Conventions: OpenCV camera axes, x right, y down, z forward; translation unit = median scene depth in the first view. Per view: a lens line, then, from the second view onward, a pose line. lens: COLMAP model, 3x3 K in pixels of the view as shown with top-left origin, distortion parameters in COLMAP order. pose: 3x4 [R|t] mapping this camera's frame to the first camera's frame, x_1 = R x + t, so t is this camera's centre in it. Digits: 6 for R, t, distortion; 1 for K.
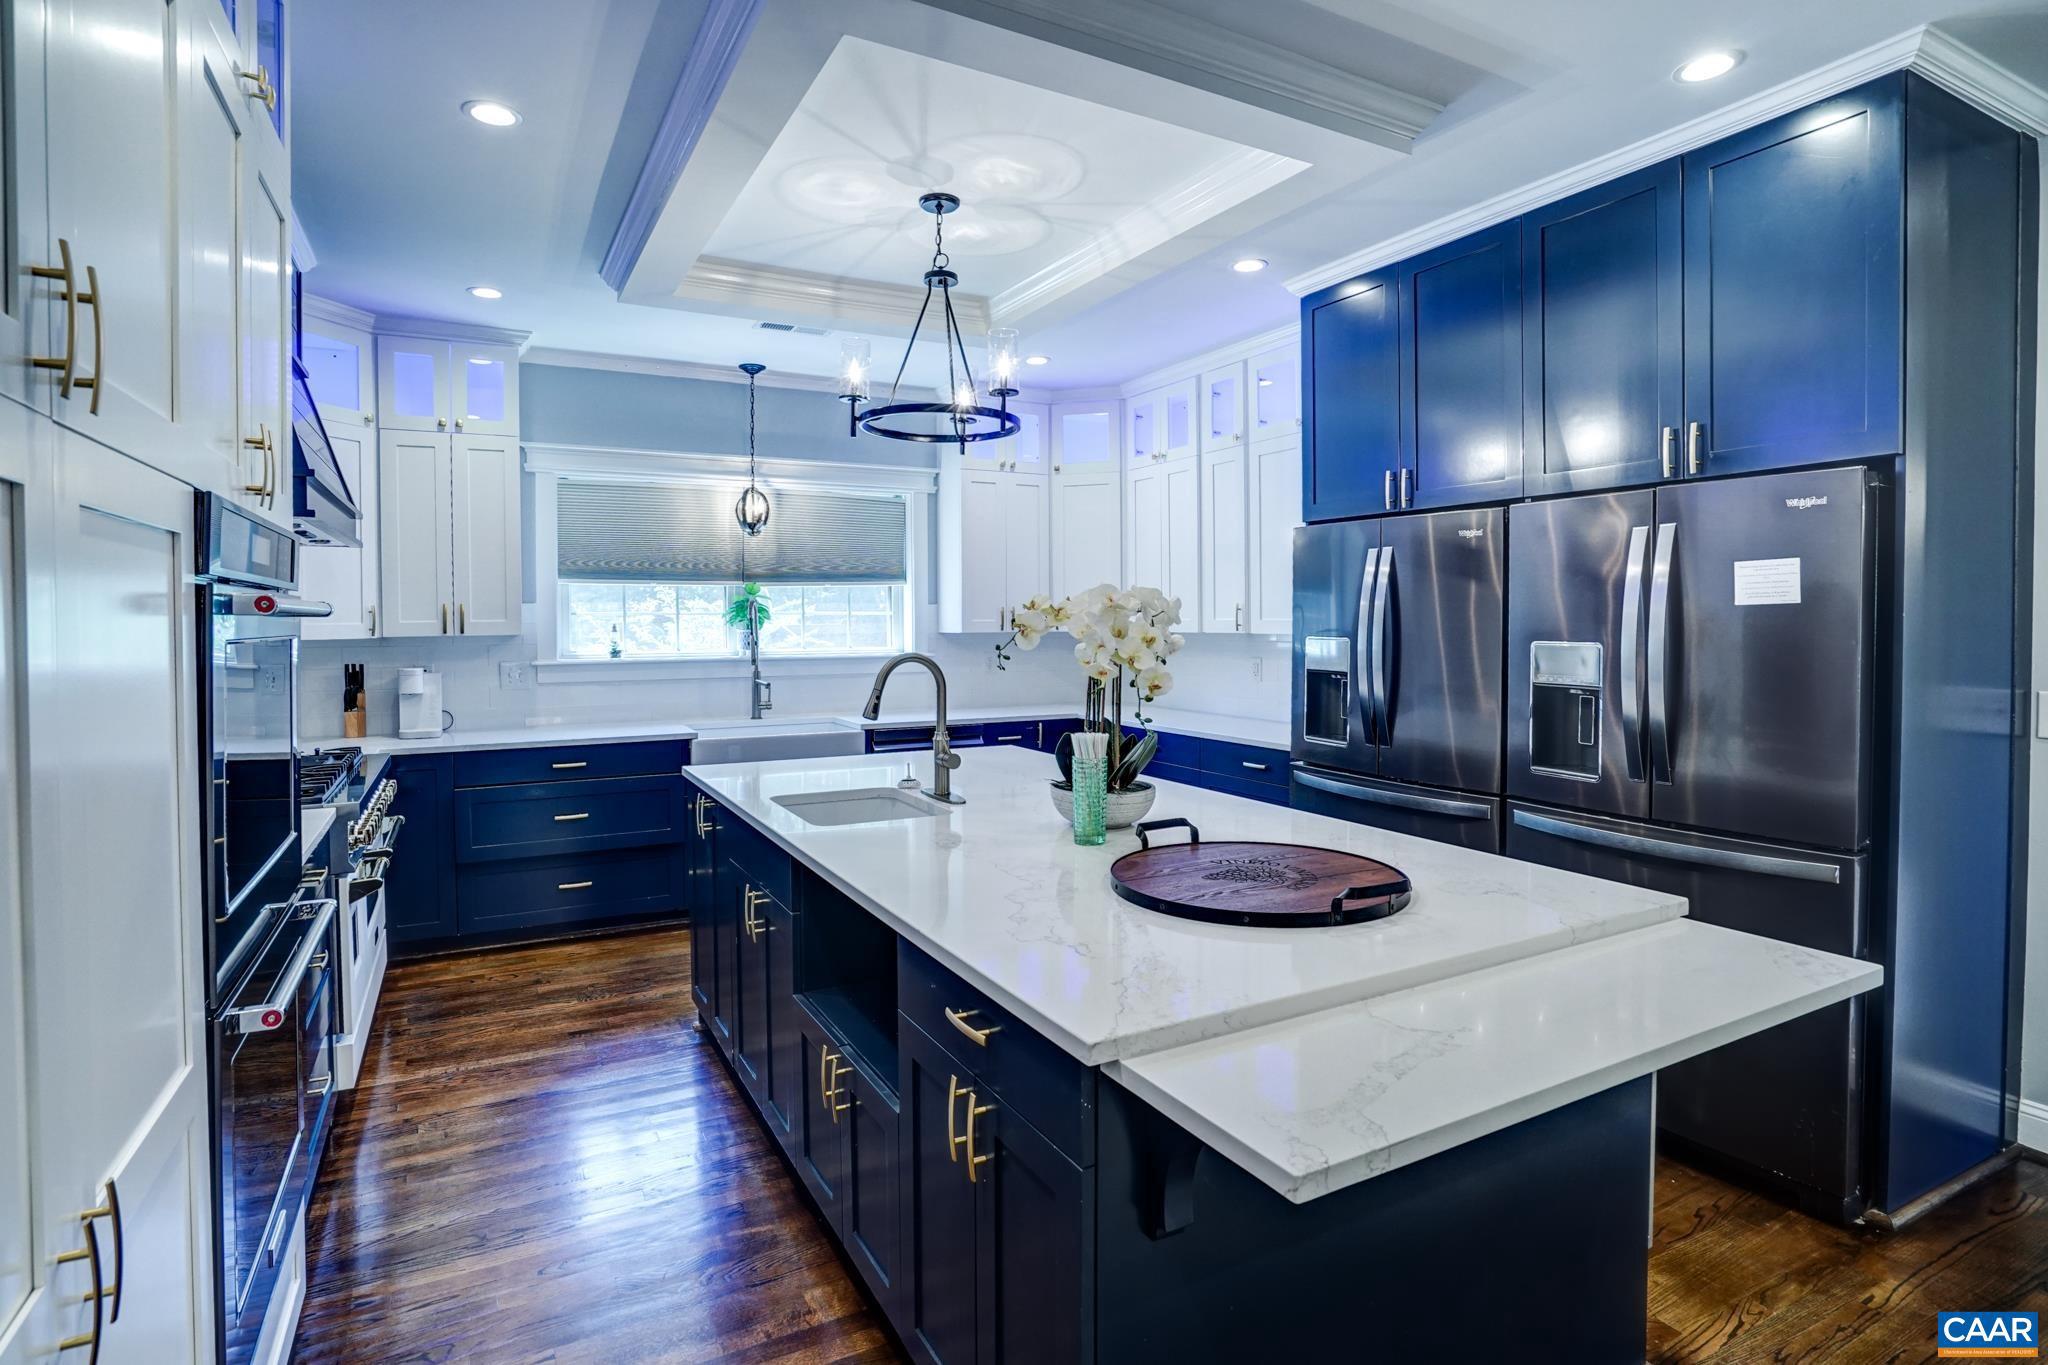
lens RADIAL K [[1003.9, 0, 1012.4], [0, 1003.9, 643.9], [0, 0, 1]] dist [-0.033727, 0.006639]
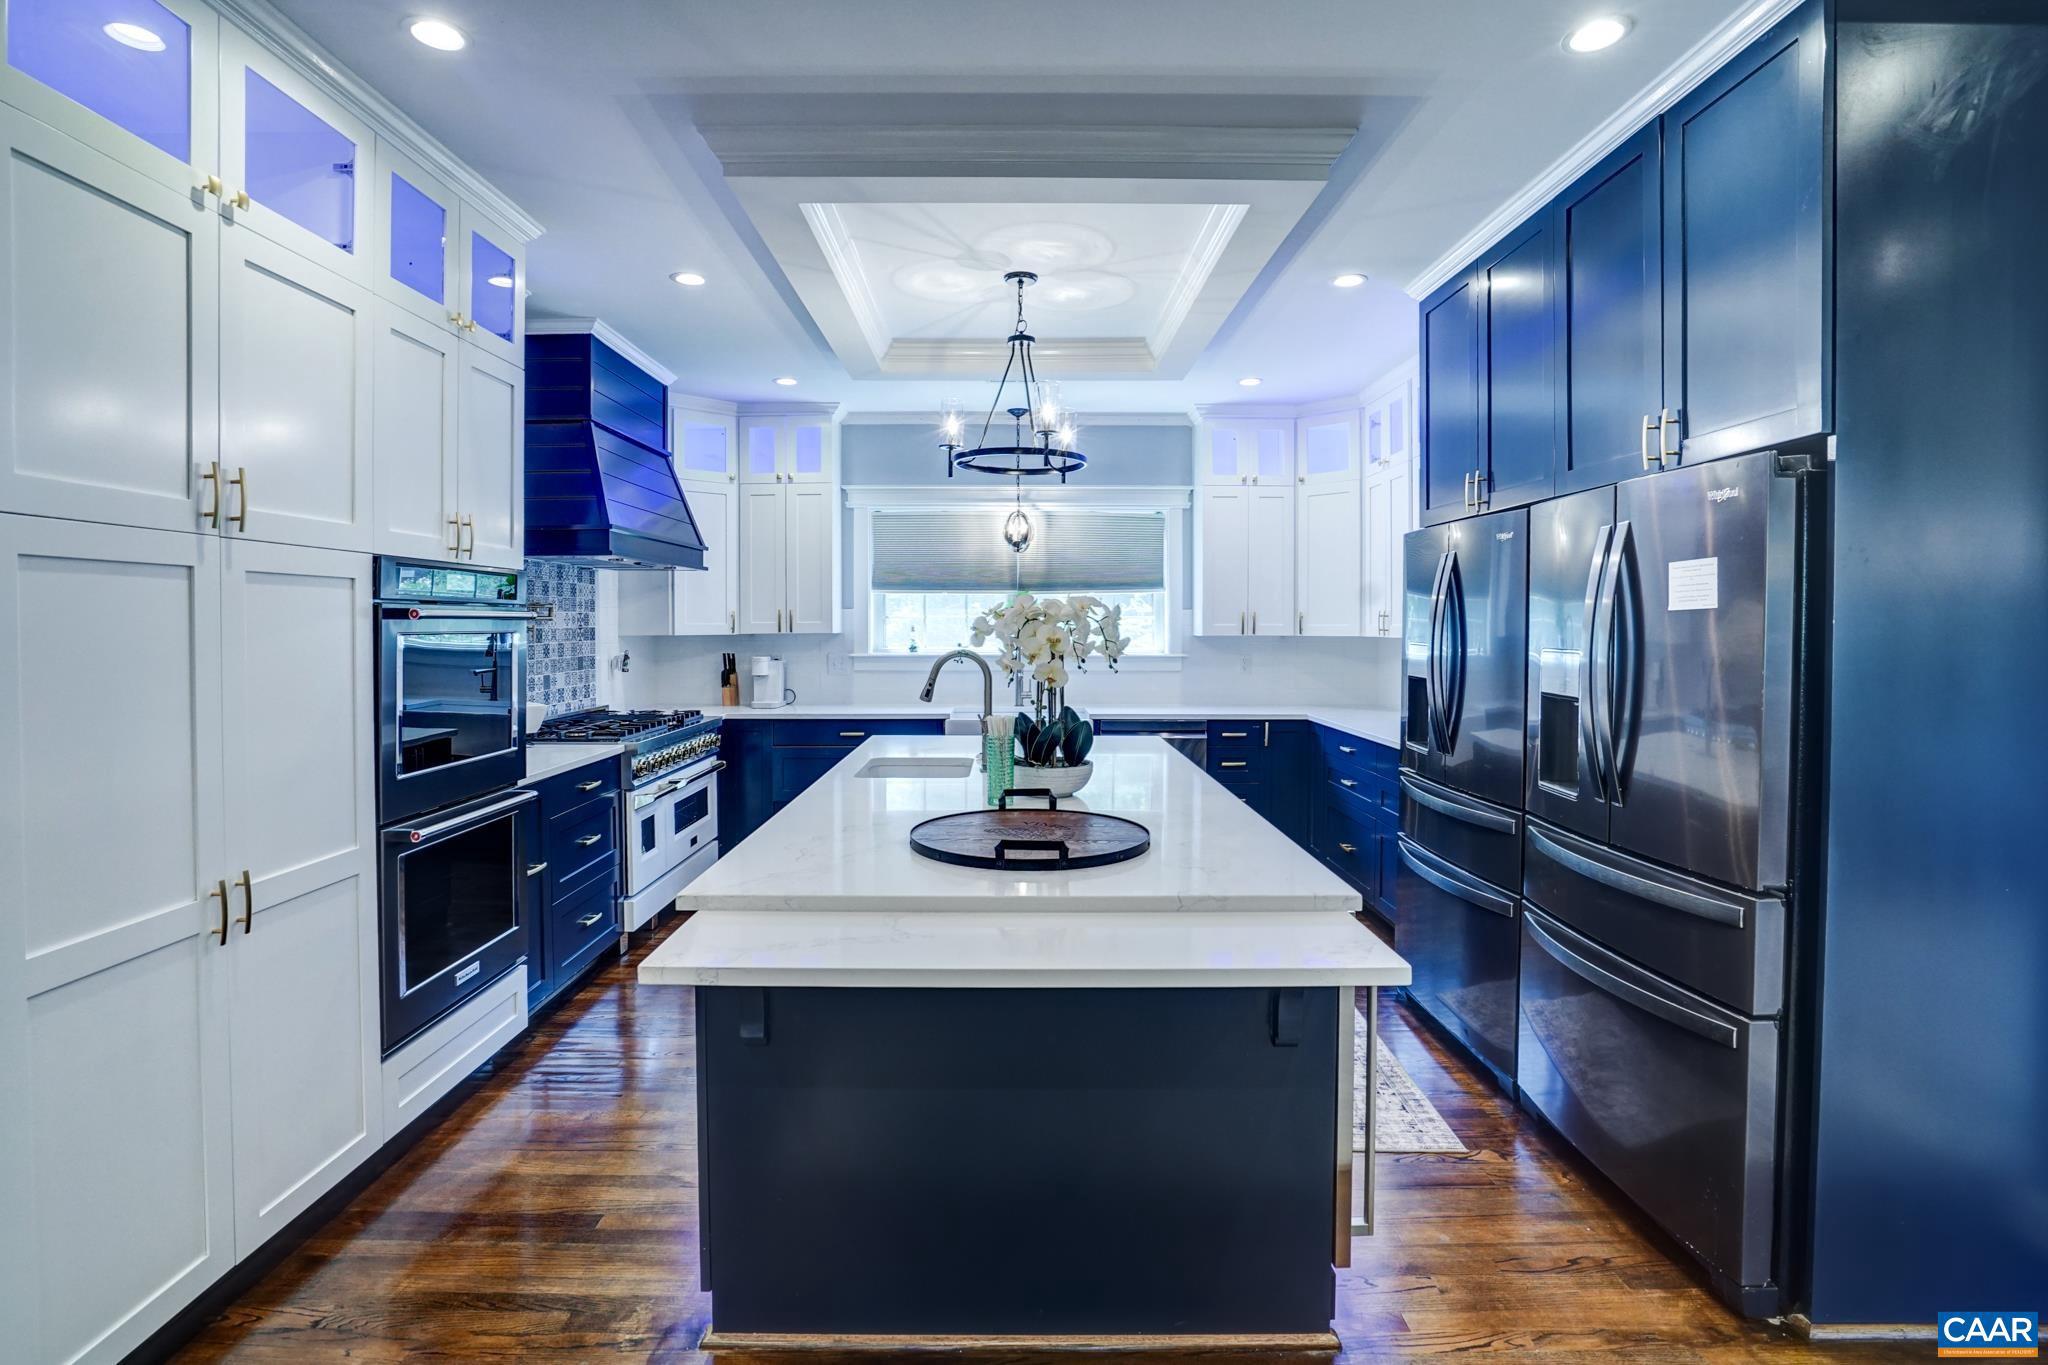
lens RADIAL K [[1003.9, 0, 1078.6], [0, 1003.9, 648.9], [0, 0, 1]] dist [-0.033727, 0.006639]
pose [[0.892071, 0.016623, -0.451588, 0.414510], [-0.015830, 0.999859, 0.005533, -0.001418], [0.451617, 0.002213, 0.892209, -0.035777]]
